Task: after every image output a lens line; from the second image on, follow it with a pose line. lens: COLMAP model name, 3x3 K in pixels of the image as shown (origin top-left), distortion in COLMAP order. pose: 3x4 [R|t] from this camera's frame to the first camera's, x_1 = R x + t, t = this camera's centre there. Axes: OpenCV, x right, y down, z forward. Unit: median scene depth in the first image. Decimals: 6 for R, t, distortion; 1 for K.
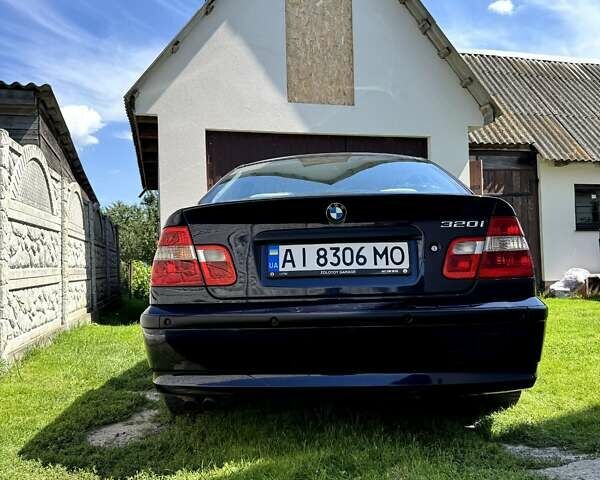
lens RADIAL K [[560.7, 0, 299.6], [0, 560.7, 241.6], [0, 0, 1]] dist [0.157596, -0.284962]
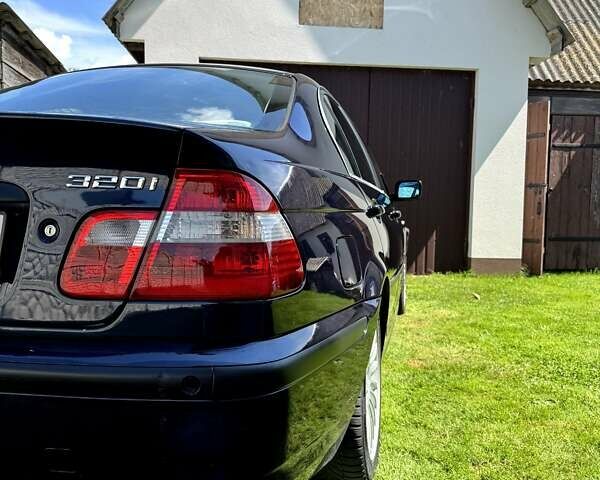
lens RADIAL K [[577.0, 0, 300.0], [0, 577.0, 240.0], [0, 0, 1]] dist [-0.003390, 0.016452]
pose [[0.985111, 0.054161, -0.163167, 0.140139], [-0.039767, 0.995127, 0.090223, -0.008657], [0.167259, -0.082391, 0.982464, 0.147559]]
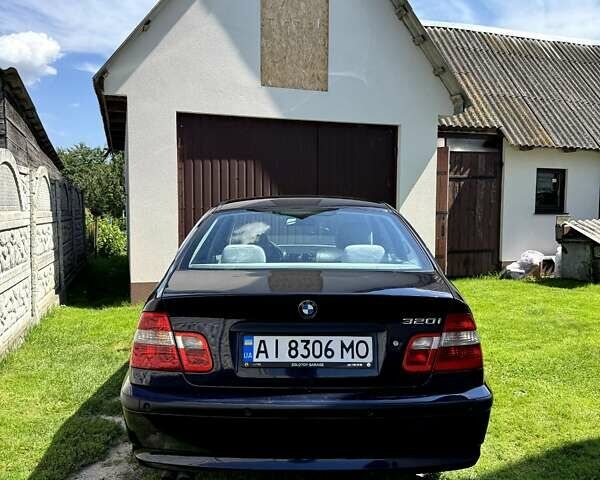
lens RADIAL K [[560.7, 0, 299.6], [0, 560.7, 241.6], [0, 0, 1]] dist [0.157596, -0.284962]
pose [[0.997857, 0.027963, 0.059155, -0.004797], [-0.033557, 0.994836, 0.095784, -0.075310], [-0.056171, -0.097564, 0.993643, -0.016025]]
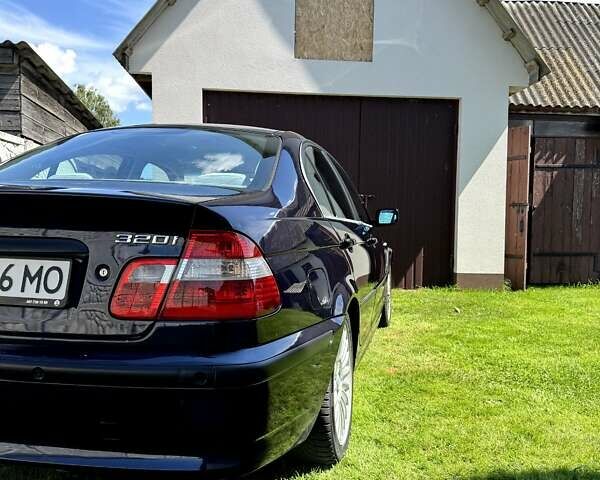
lens RADIAL K [[572.0, 0, 300.5], [0, 572.0, 236.5], [0, 0, 1]] dist [0.030220, -0.013767]
pose [[0.984970, 0.047221, -0.166146, 0.157824], [-0.037065, 0.997280, 0.063705, -0.022939], [0.168702, -0.056589, 0.984041, 0.092146]]
